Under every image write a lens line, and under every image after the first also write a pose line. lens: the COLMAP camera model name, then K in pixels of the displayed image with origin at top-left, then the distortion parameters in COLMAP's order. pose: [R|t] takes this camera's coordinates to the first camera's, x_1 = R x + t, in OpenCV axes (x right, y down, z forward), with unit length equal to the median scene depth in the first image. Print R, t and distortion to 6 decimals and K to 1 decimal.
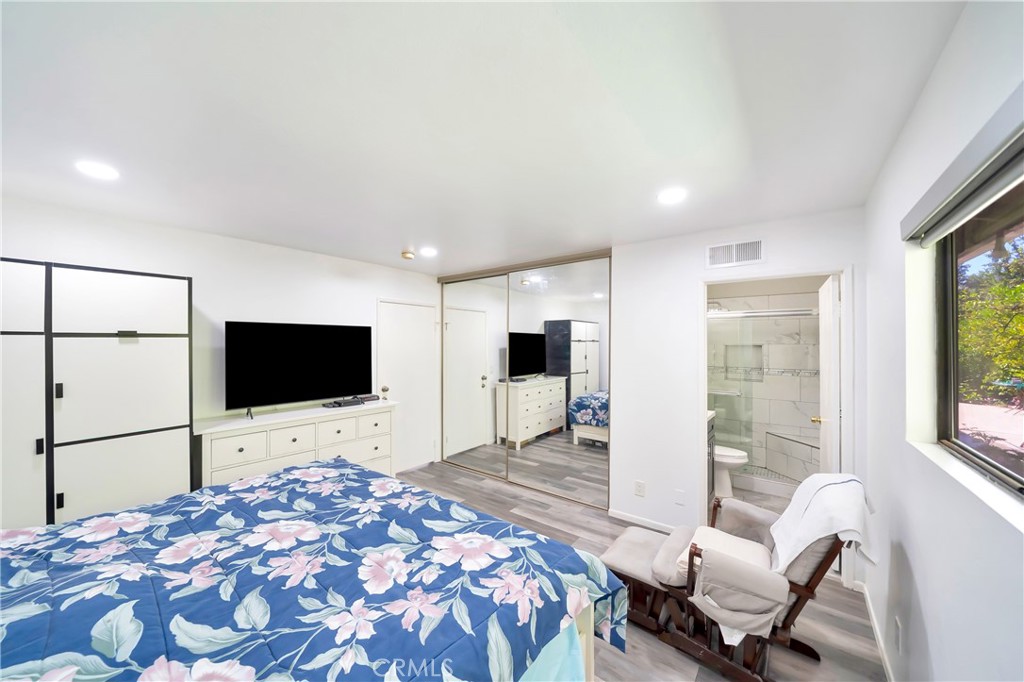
lens RADIAL K [[365.6, 0, 513.2], [0, 365.6, 342.6], [0, 0, 1]] dist [-0.001274, 0.000089]
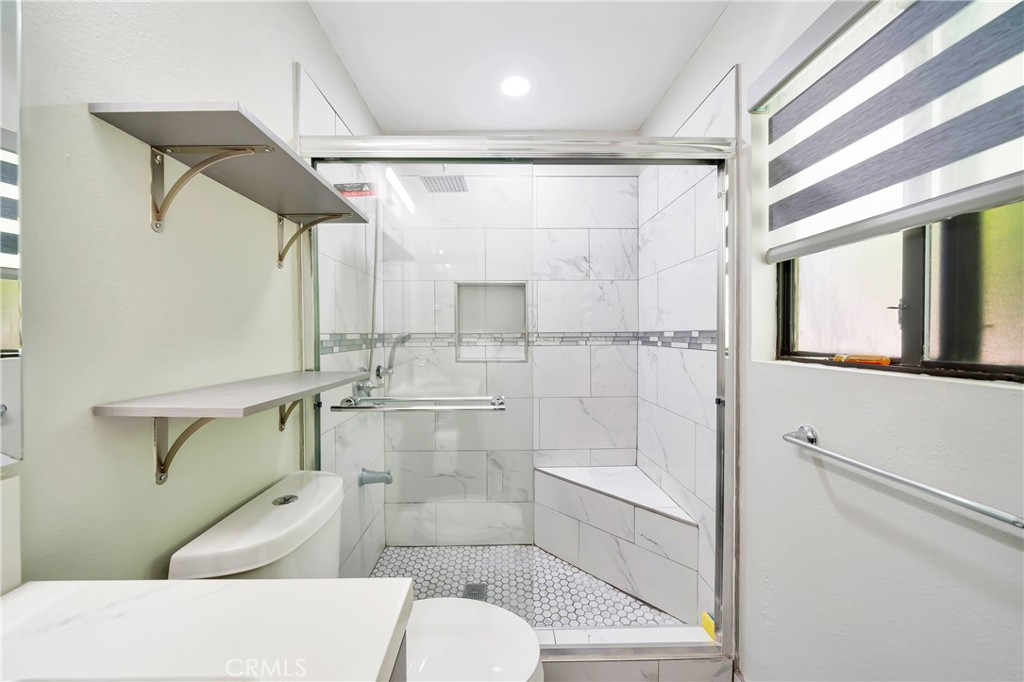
lens RADIAL K [[365.6, 0, 508.9], [0, 365.6, 339.4], [0, 0, 1]] dist [-0.001274, 0.000089]
pose [[0.777798, -0.005094, 0.628494, 0.364570], [-0.000974, 0.999956, 0.009310, 0.074211], [-0.628514, -0.007853, 0.777759, 0.640011]]
